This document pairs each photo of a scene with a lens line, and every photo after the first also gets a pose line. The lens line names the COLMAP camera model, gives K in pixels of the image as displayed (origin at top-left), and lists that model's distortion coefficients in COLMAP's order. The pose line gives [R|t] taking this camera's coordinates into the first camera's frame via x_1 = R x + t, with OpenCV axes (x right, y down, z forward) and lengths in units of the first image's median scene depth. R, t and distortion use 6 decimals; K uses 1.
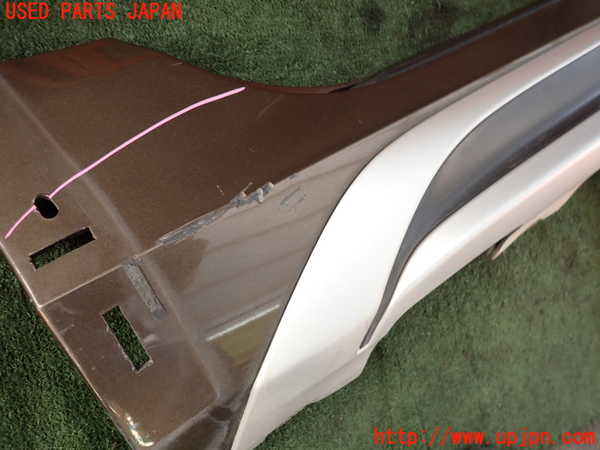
lens RADIAL K [[441.0, 0, 302.2], [0, 441.0, 224.2], [0, 0, 1]] dist [0.010502, -0.003701]
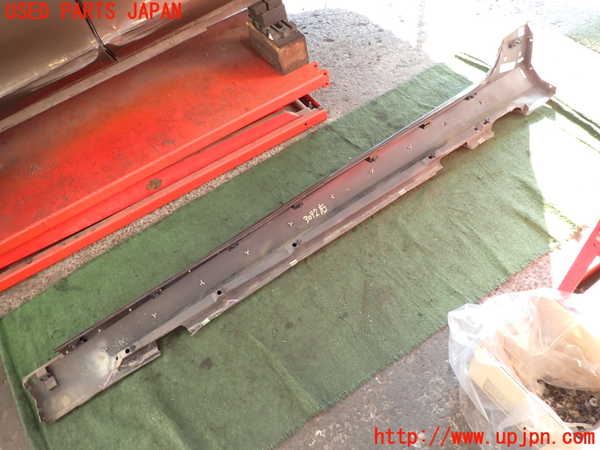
lens RADIAL K [[441.0, 0, 299.8], [0, 441.0, 226.1], [0, 0, 1]] dist [0.010502, -0.003701]
pose [[0.761765, -0.605037, -0.231613, 2.593091], [0.377469, 0.705063, -0.600336, 1.486509], [0.526527, 0.369888, 0.765475, -1.568228]]
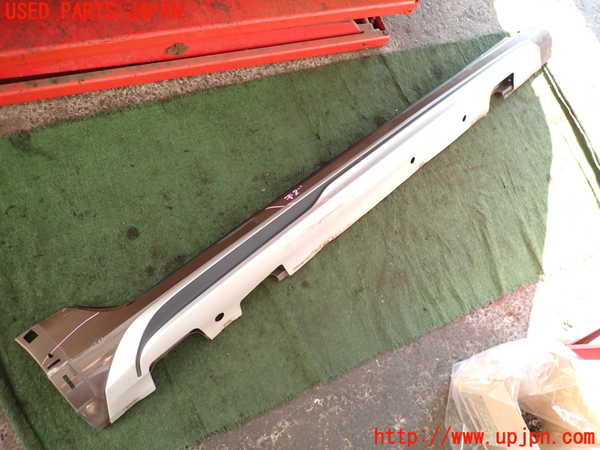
lens RADIAL K [[441.0, 0, 298.1], [0, 441.0, 225.2], [0, 0, 1]] dist [0.010502, -0.003701]
pose [[0.966788, -0.241590, -0.083395, 1.522410], [0.217964, 0.949766, -0.224580, 0.154784], [0.133462, 0.198944, 0.970881, -1.967945]]
